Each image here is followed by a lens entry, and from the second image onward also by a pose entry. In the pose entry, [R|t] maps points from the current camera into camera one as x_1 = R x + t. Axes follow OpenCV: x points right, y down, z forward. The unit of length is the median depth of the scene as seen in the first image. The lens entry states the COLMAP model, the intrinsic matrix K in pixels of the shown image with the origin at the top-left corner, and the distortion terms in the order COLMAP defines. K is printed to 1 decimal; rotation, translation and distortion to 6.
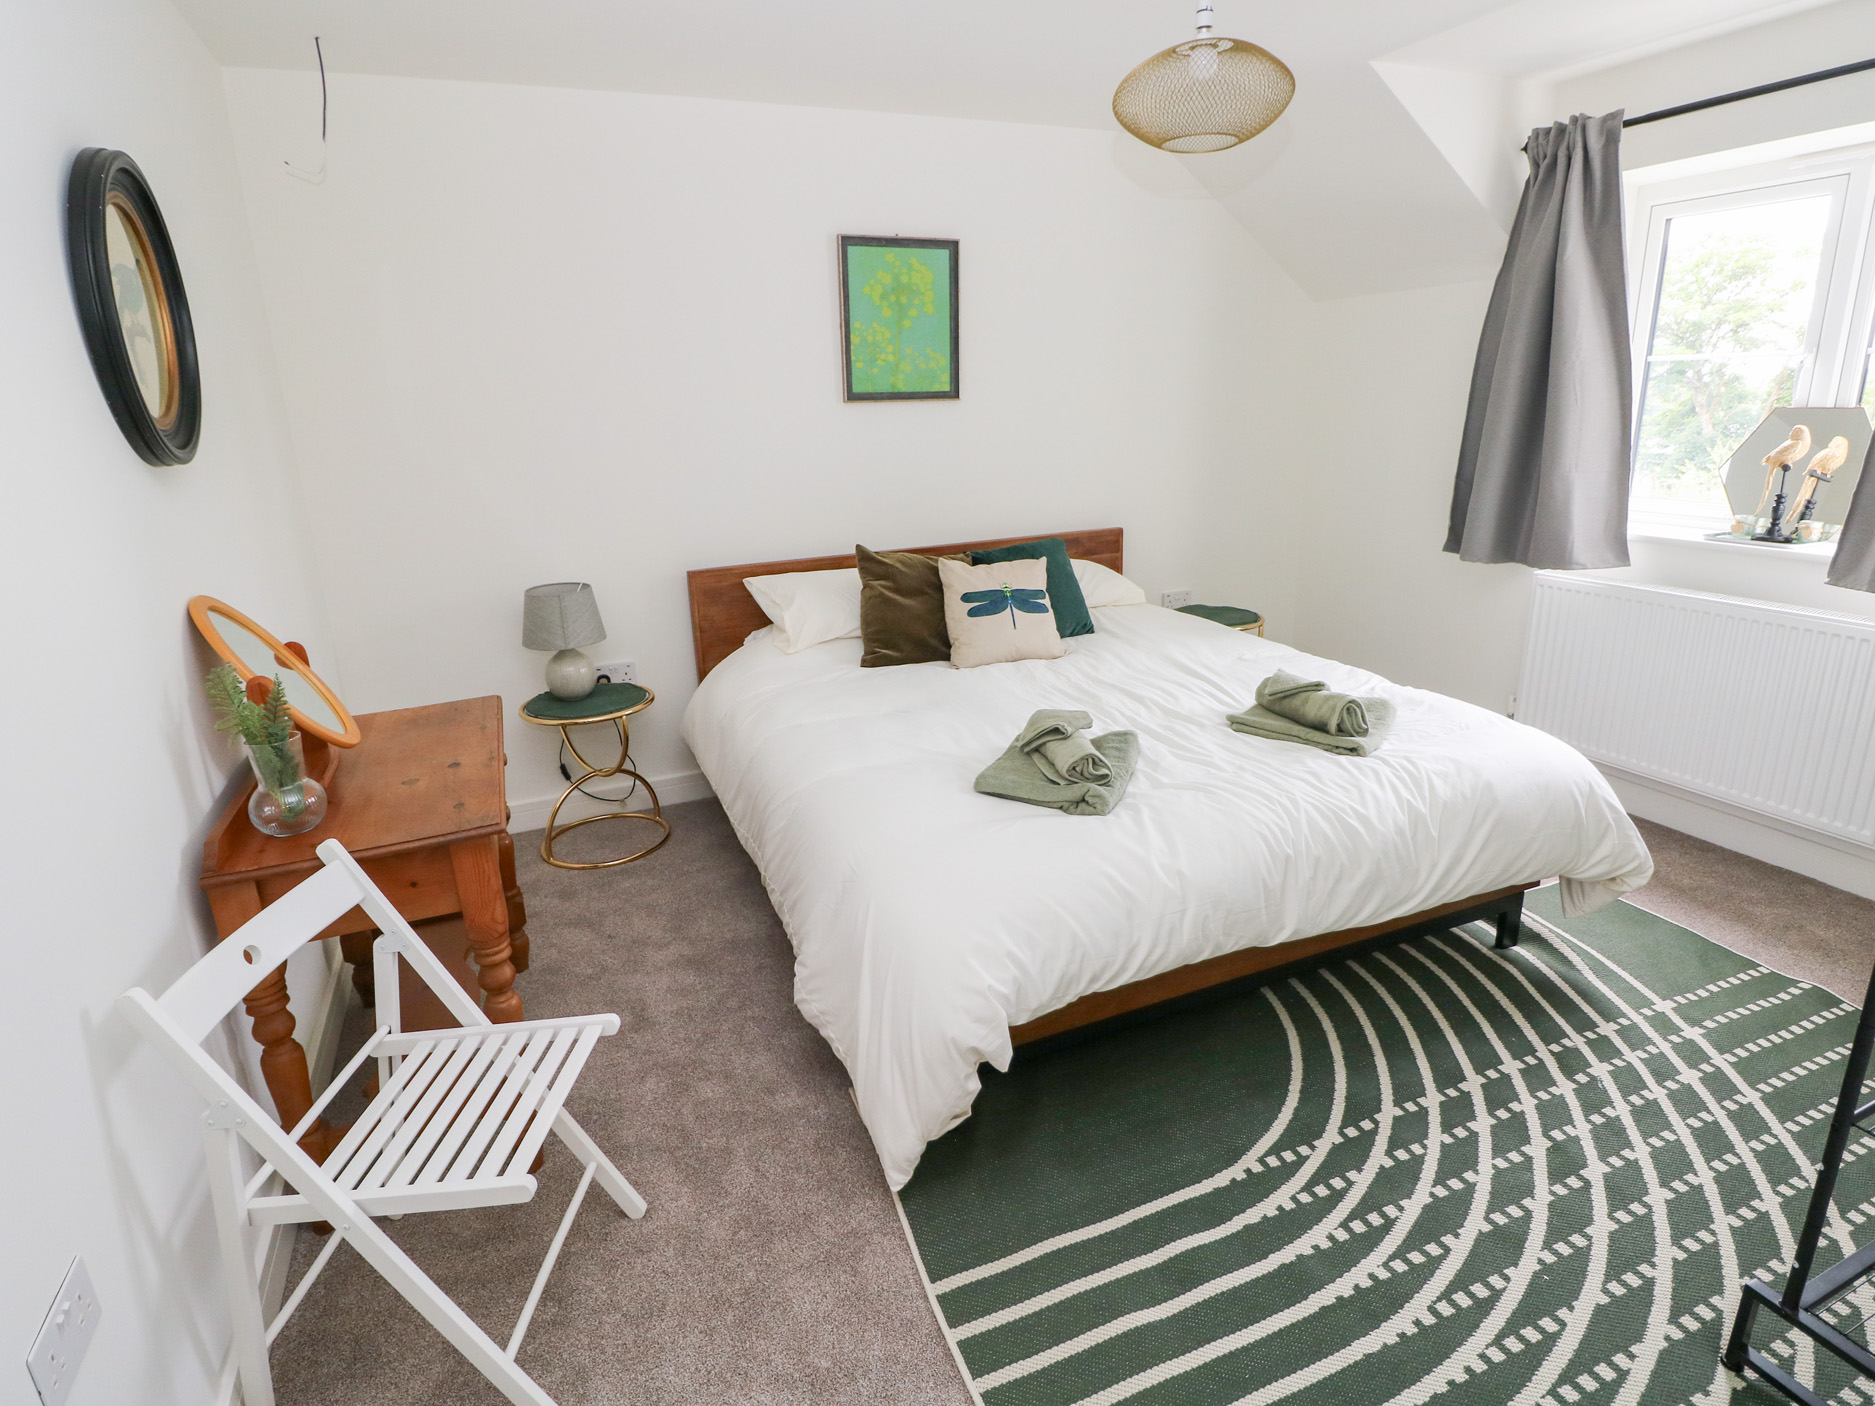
lens RADIAL K [[1040.5, 0, 928.5], [0, 1040.5, 701.6], [0, 0, 1]] dist [-0.000662, -0.020997]
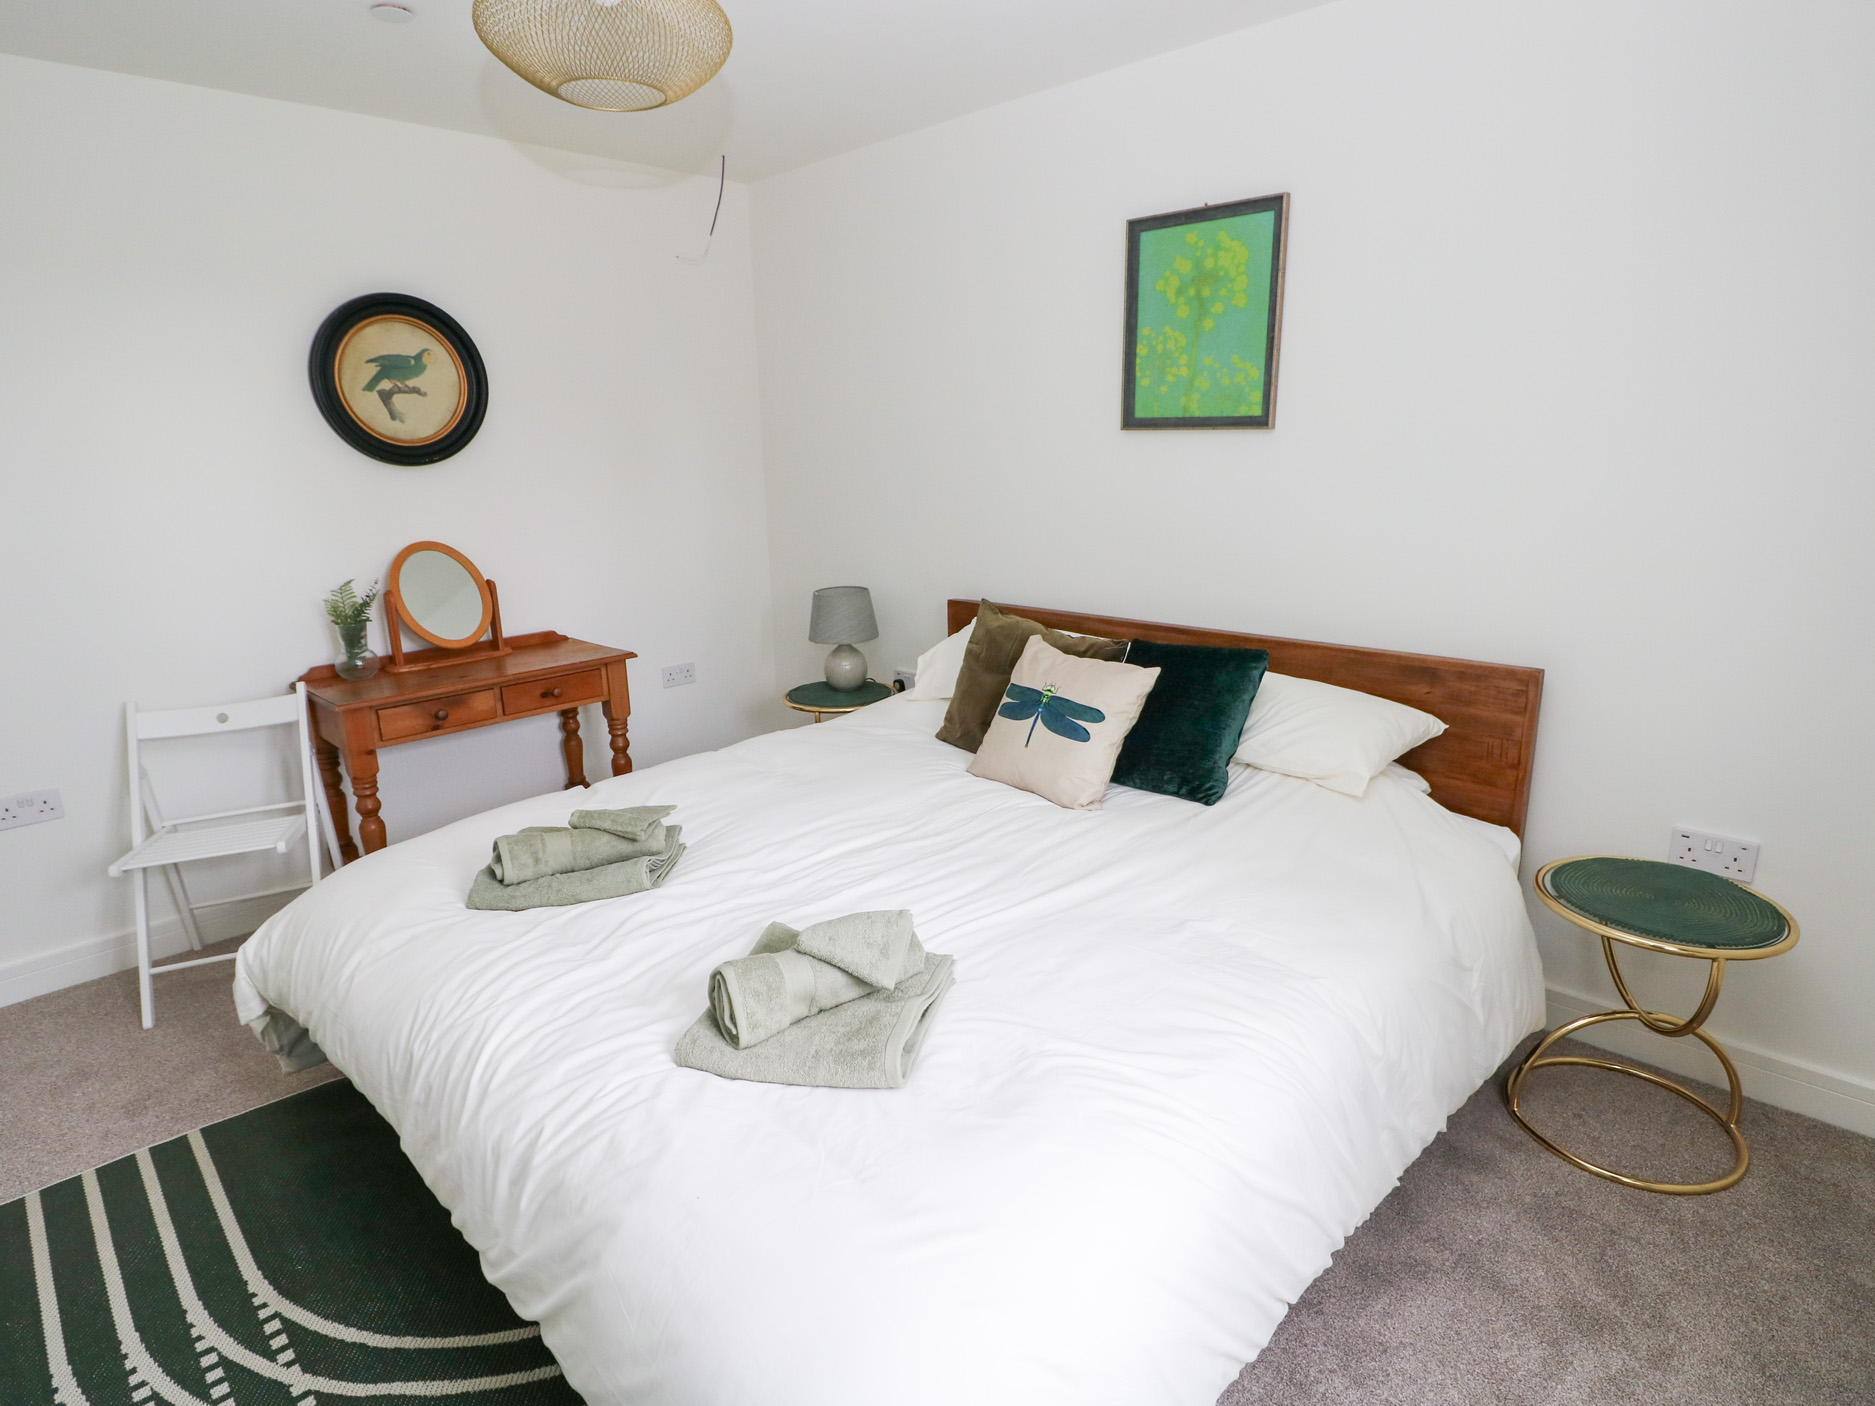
lens RADIAL K [[1040.5, 0, 928.5], [0, 1040.5, 701.6], [0, 0, 1]] dist [-0.000662, -0.020997]
pose [[0.369489, 0.260459, -0.891986, 0.633445], [-0.236529, 0.954658, 0.180782, -0.197246], [0.898628, 0.144184, 0.414342, 0.563250]]
